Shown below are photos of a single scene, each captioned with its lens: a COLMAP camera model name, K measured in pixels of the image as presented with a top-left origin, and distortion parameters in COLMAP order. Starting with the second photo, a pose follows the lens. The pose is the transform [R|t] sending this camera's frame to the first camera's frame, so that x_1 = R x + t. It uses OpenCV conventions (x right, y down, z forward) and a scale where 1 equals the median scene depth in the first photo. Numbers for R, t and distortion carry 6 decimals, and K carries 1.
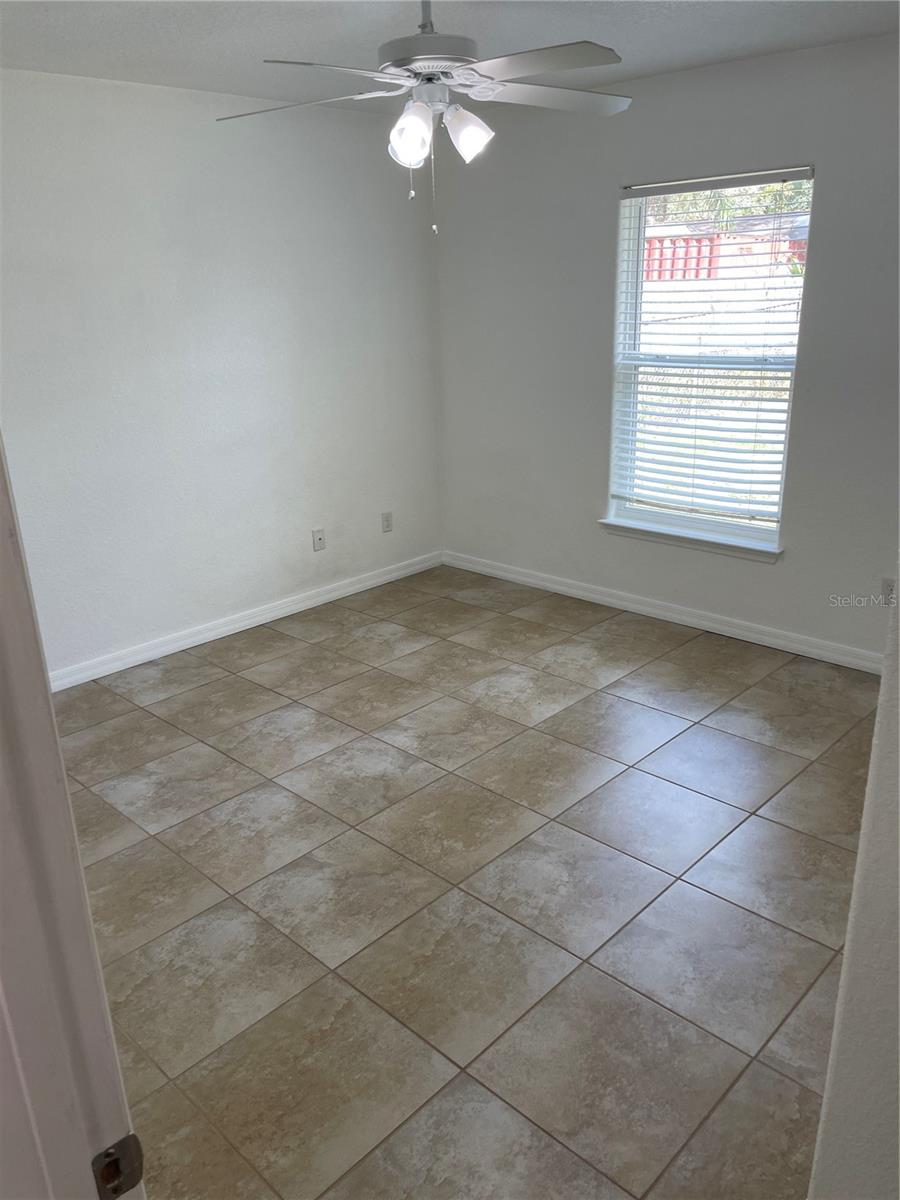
lens RADIAL K [[910.5, 0, 442.9], [0, 910.5, 597.7], [0, 0, 1]] dist [0.090652, -0.119894]
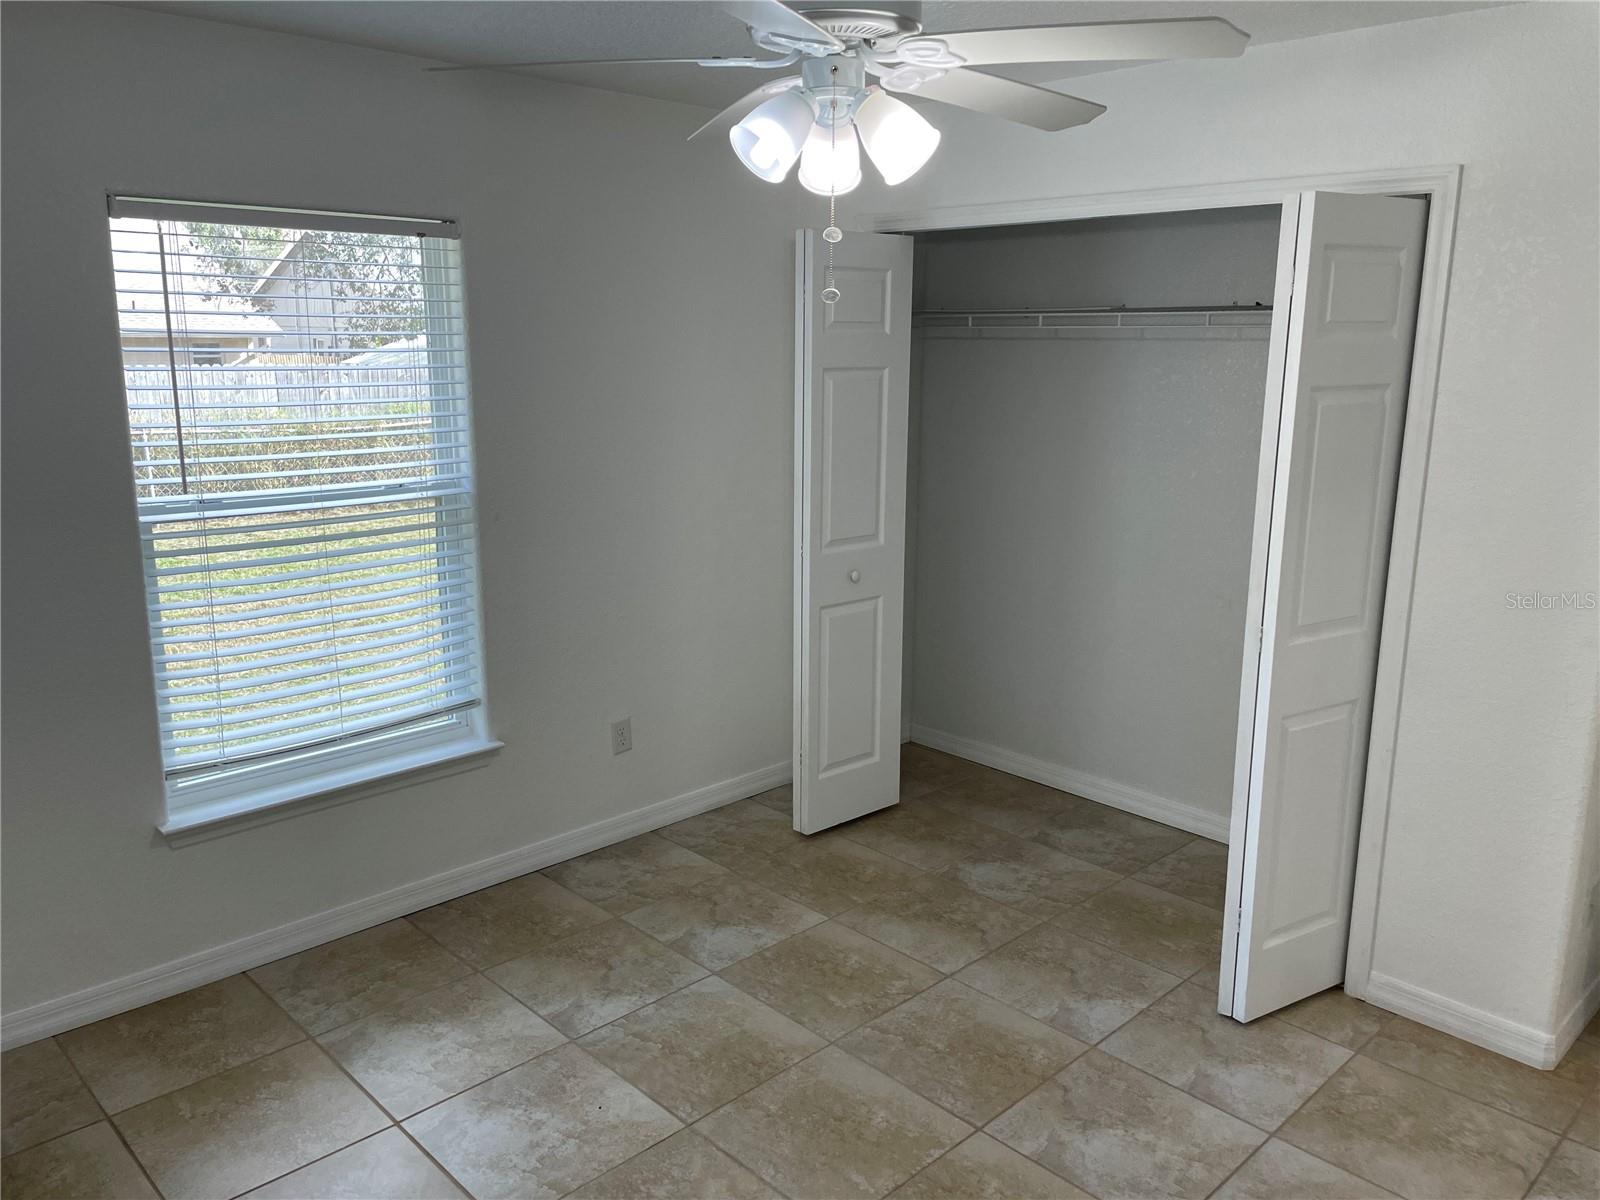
lens RADIAL K [[1214.0, 0, 815.4], [0, 1214.0, 576.5], [0, 0, 1]] dist [0.090652, -0.119894]
pose [[0.027095, -0.168172, 0.985385, -0.703869], [0.319503, 0.935497, 0.150872, -0.314149], [-0.947198, 0.310746, 0.079079, 0.894563]]
